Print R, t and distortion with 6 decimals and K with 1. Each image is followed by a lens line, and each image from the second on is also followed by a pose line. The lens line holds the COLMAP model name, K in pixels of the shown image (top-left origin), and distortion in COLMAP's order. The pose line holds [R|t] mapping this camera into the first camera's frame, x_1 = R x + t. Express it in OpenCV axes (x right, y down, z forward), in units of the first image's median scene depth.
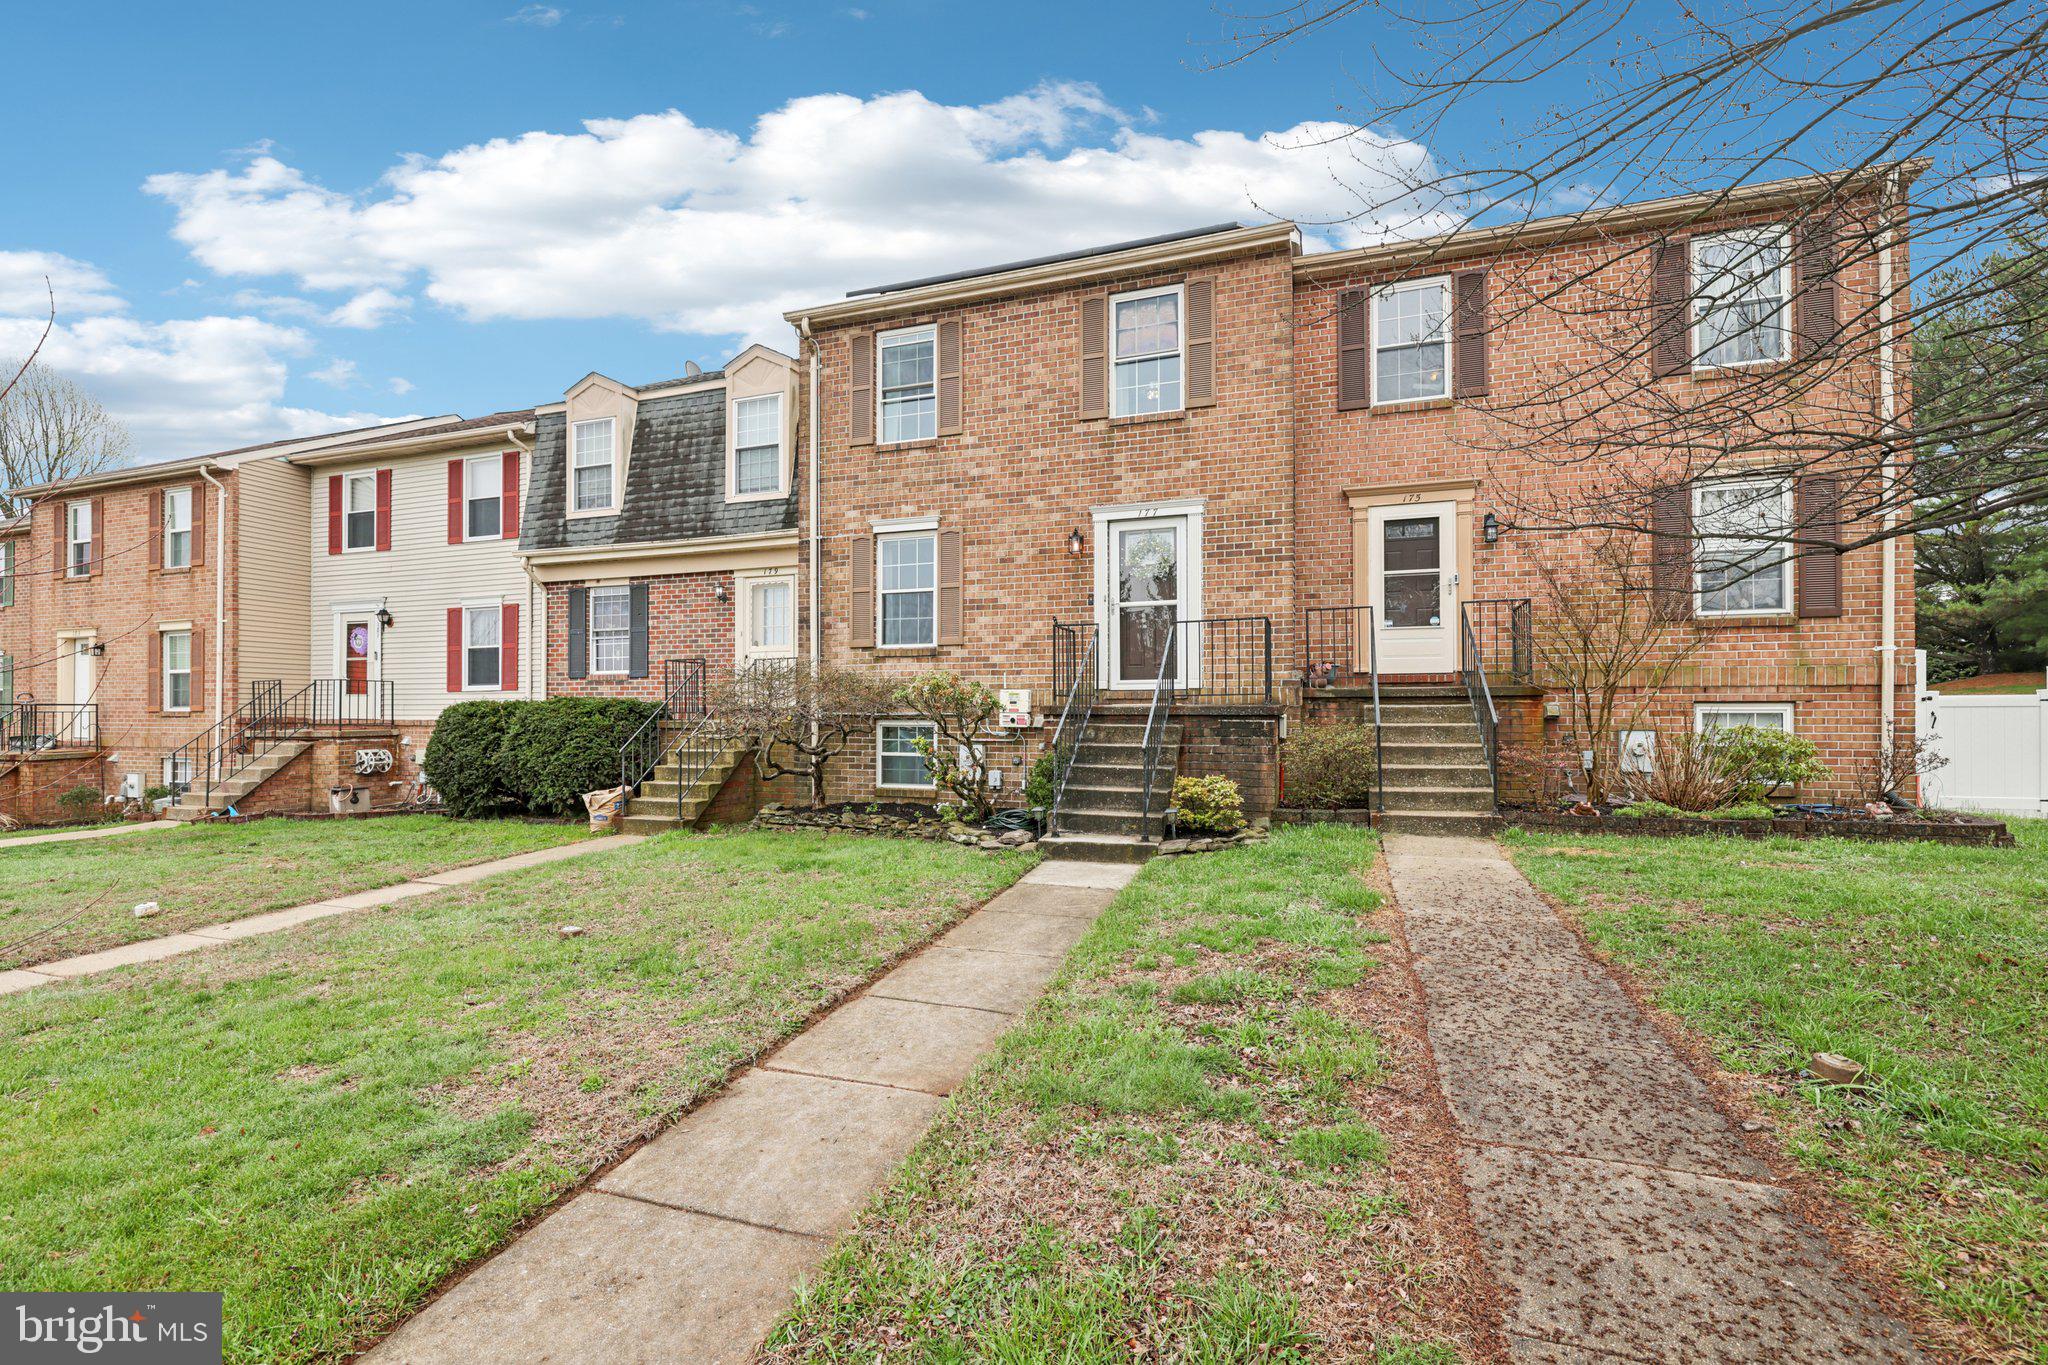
lens RADIAL K [[873.2, 0, 1013.0], [0, 873.2, 695.9], [0, 0, 1]] dist [0.000219, 0.000350]
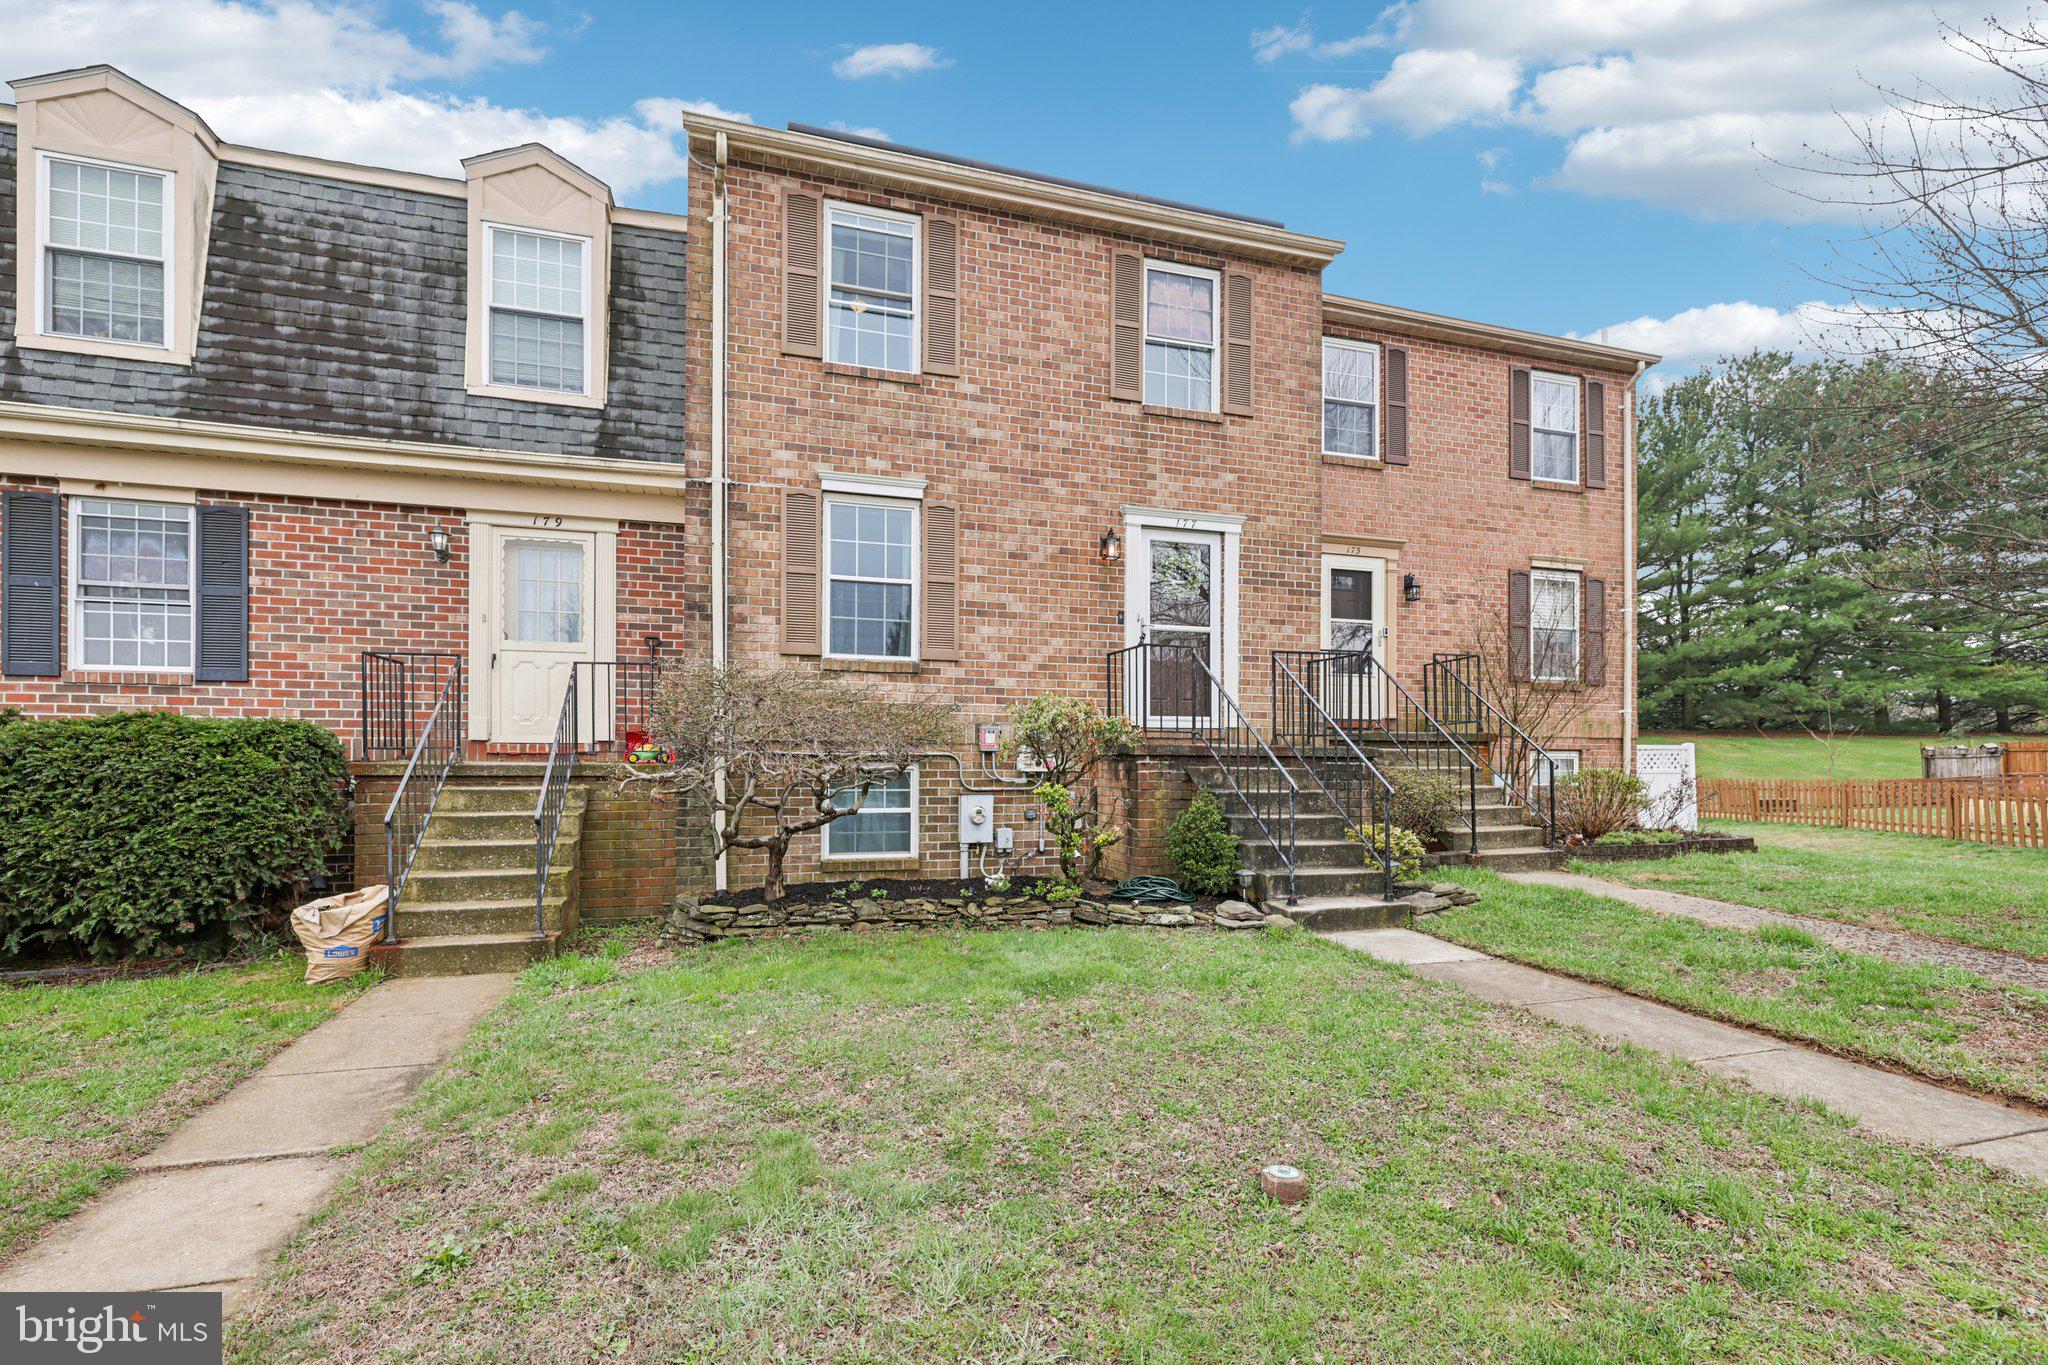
lens RADIAL K [[910.0, 0, 1017.2], [0, 910.0, 751.3], [0, 0, 1]] dist [-0.000819, 0.000491]
pose [[0.803512, 0.011591, 0.595175, -0.486941], [-0.016605, 0.999858, 0.002946, 0.015344], [-0.595056, -0.012251, 0.803591, 0.352532]]
